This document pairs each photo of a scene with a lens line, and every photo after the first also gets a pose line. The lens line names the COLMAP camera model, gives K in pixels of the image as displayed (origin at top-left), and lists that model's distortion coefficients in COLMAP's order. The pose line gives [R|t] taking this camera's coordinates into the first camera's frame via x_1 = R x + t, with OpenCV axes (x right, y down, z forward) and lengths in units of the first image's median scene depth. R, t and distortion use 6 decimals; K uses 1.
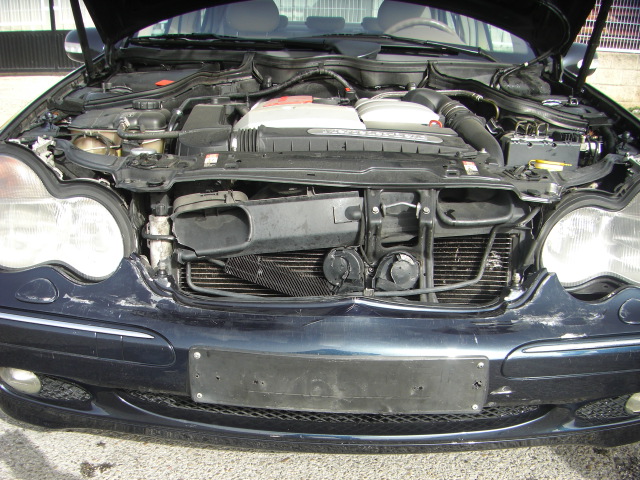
lens RADIAL K [[728.9, 0, 320.0], [0, 728.9, 240.0], [0, 0, 1]] dist [-0.137097, 0.018519]
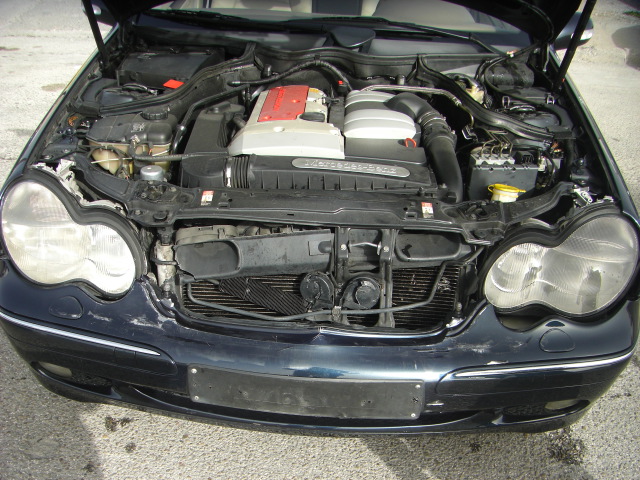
lens RADIAL K [[740.6, 0, 320.0], [0, 740.6, 240.0], [0, 0, 1]] dist [-0.146674, -0.014312]
pose [[0.999061, 0.031315, -0.029935, 0.072010], [-0.025229, 0.982306, 0.185578, -0.270248], [0.035217, -0.184648, 0.982174, -0.188554]]
